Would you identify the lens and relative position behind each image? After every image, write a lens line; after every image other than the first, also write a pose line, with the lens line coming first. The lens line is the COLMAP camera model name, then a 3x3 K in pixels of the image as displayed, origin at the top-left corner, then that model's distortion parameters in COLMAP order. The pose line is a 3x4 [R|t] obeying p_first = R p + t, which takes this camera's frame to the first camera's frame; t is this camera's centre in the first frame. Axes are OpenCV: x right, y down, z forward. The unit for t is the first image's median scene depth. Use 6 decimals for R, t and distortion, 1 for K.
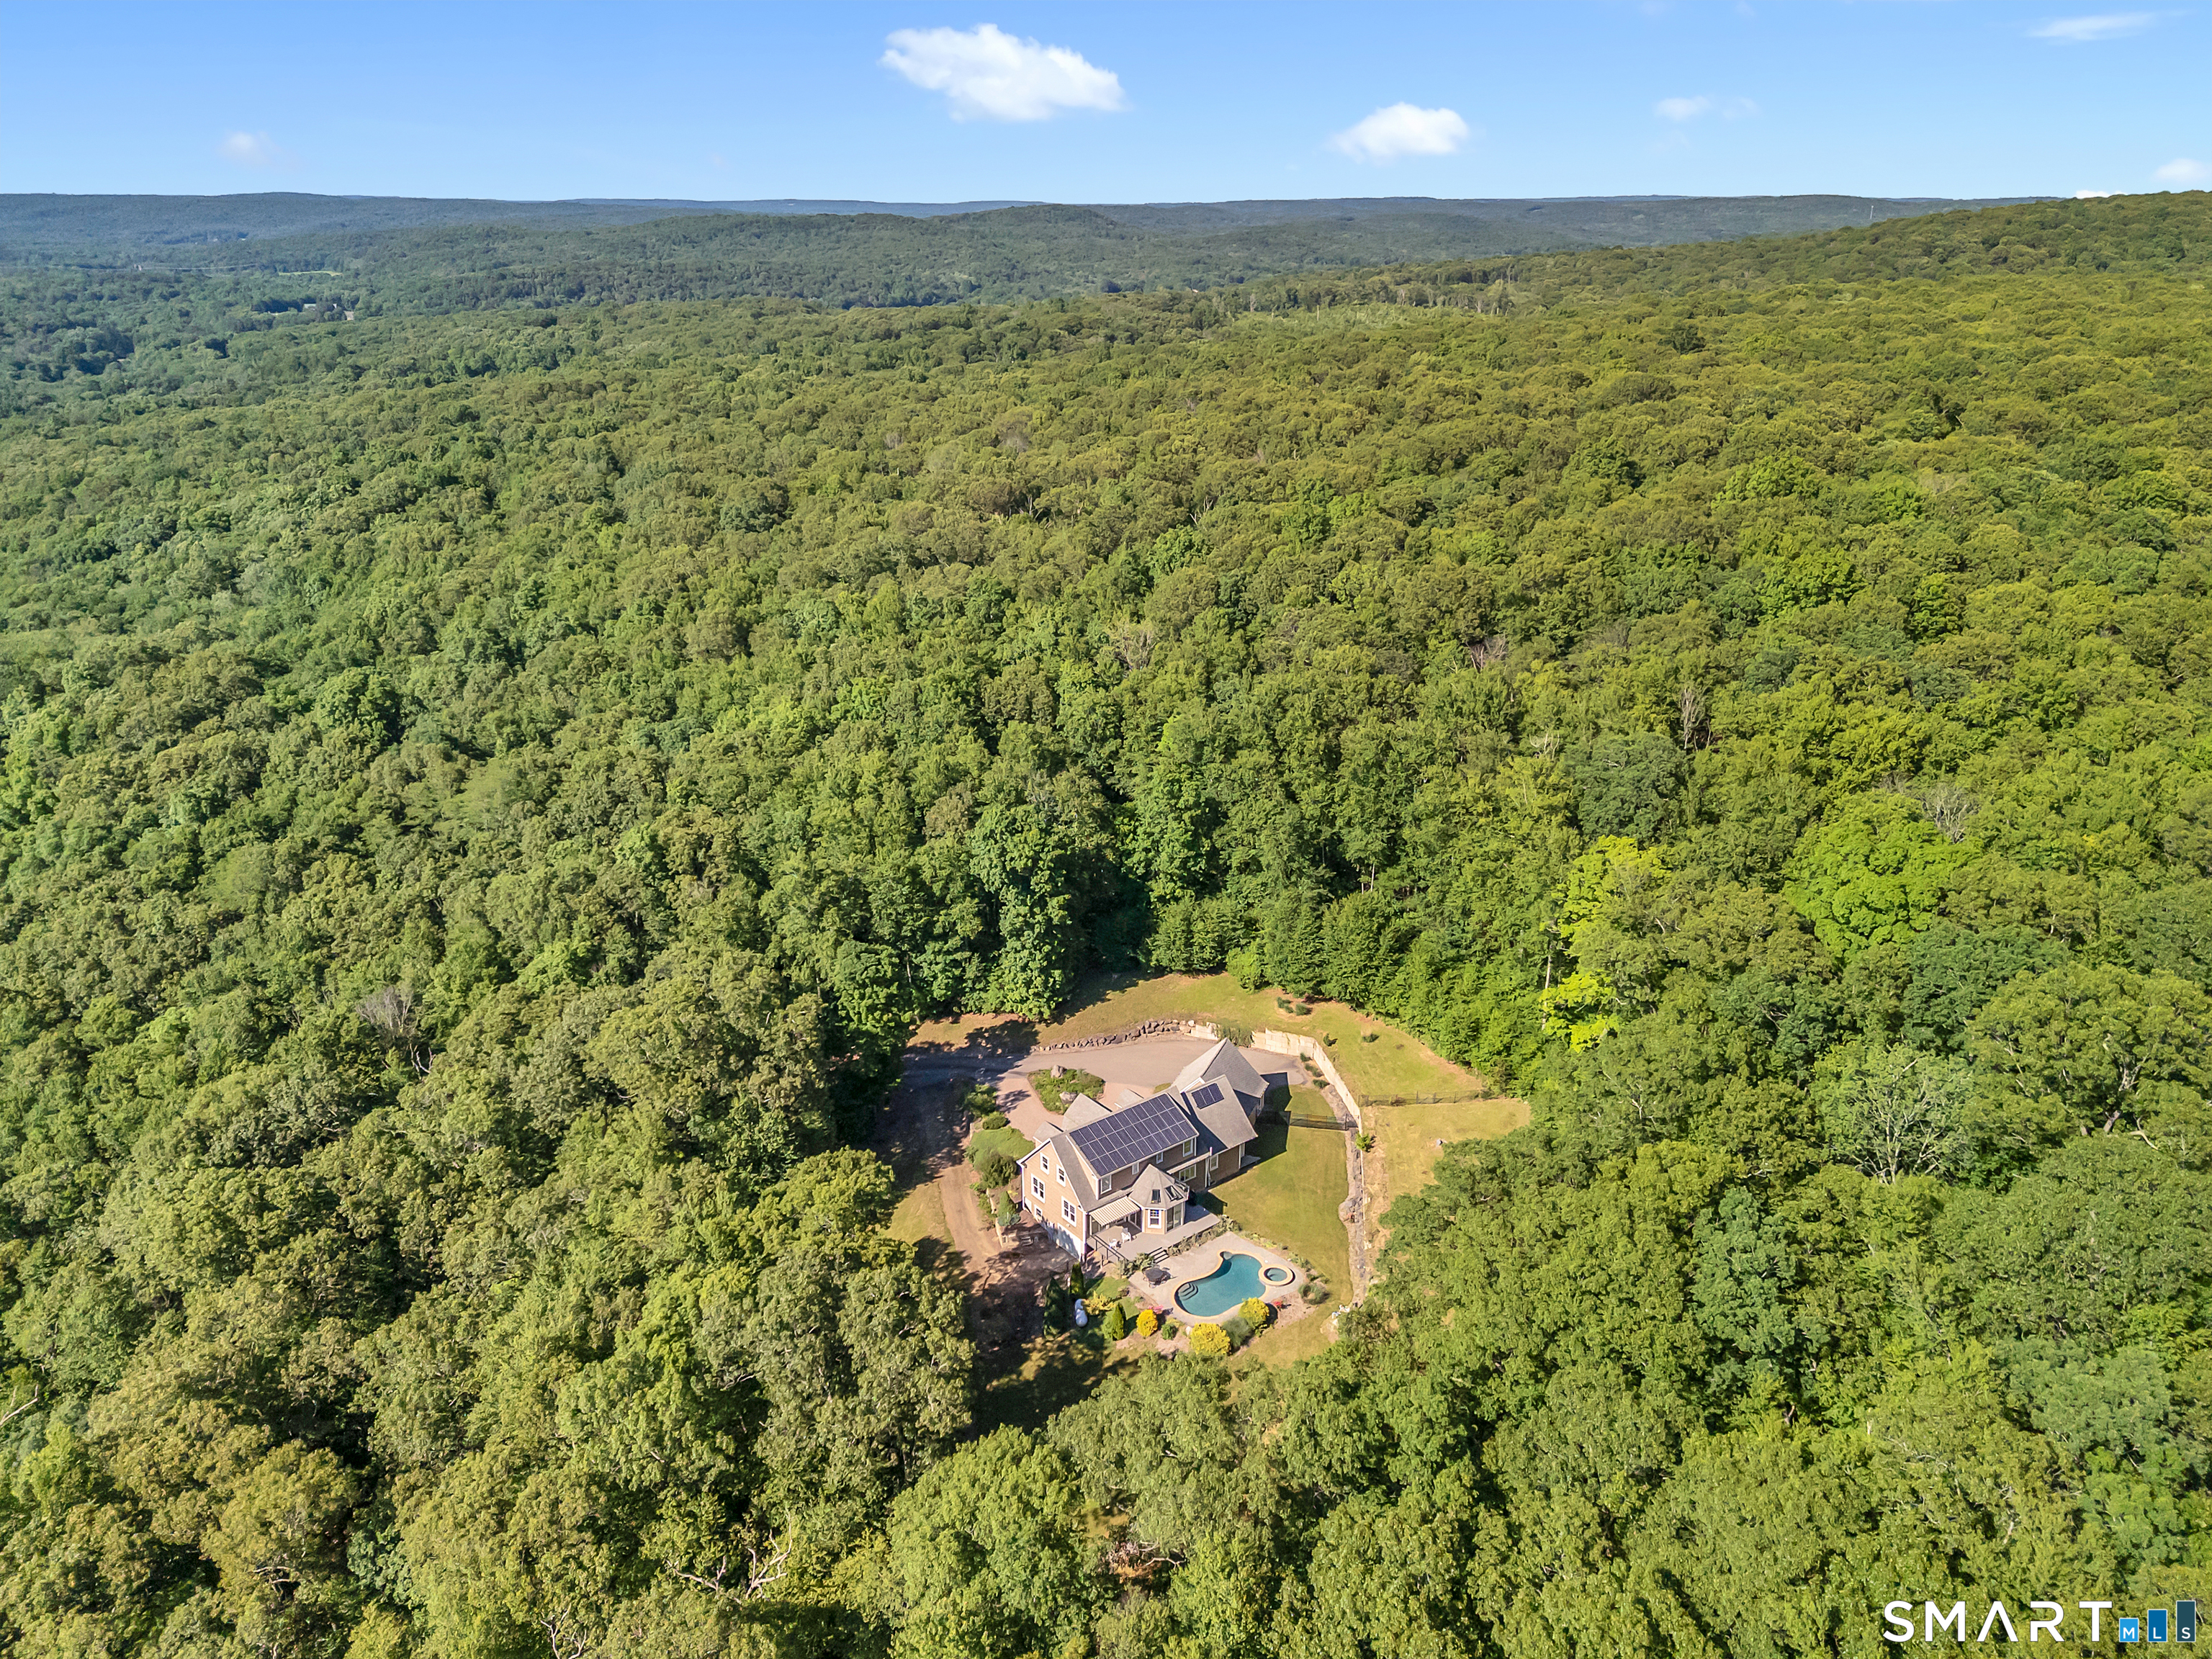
lens RADIAL K [[1554.8, 0, 1106.0], [0, 1554.8, 829.5], [0, 0, 1]] dist [0.084126, -0.117284]
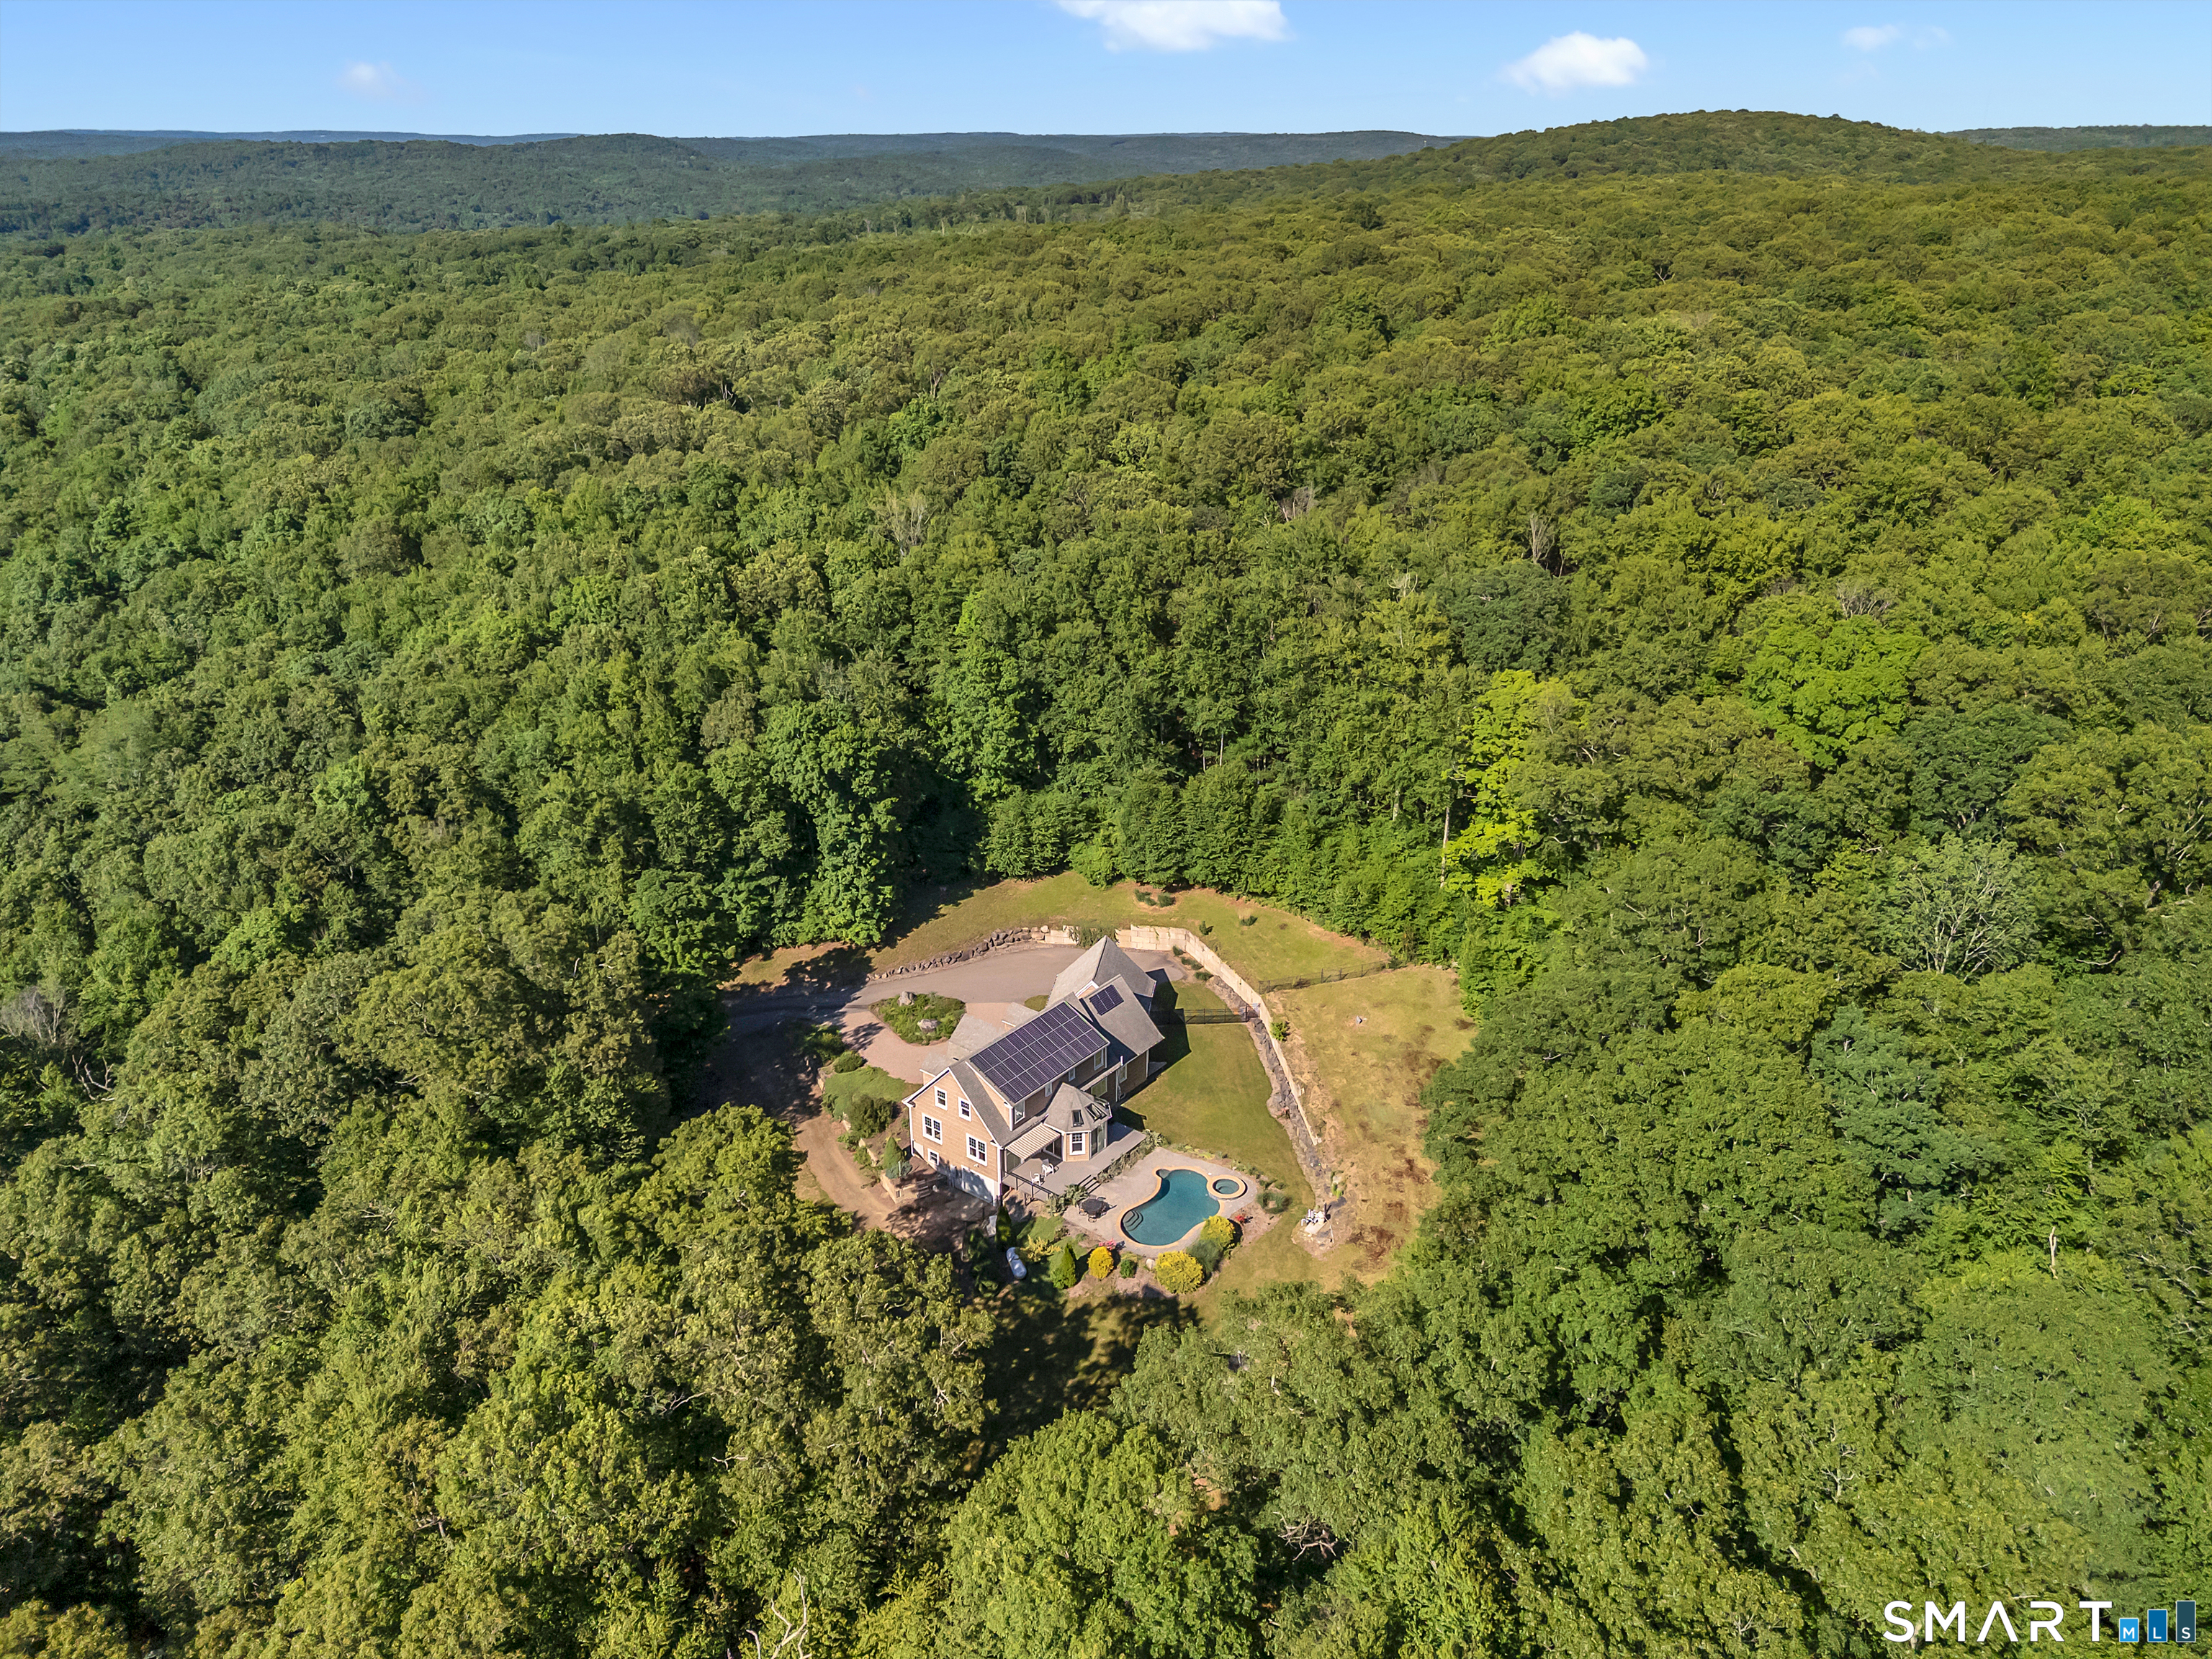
lens RADIAL K [[1576.6, 0, 1106.0], [0, 1576.6, 829.5], [0, 0, 1]] dist [0.070983, -0.056578]
pose [[0.974136, -0.092539, 0.206143, -0.093505], [0.084380, 0.995275, 0.048047, 0.028547], [-0.209615, -0.029410, 0.977342, 0.118684]]
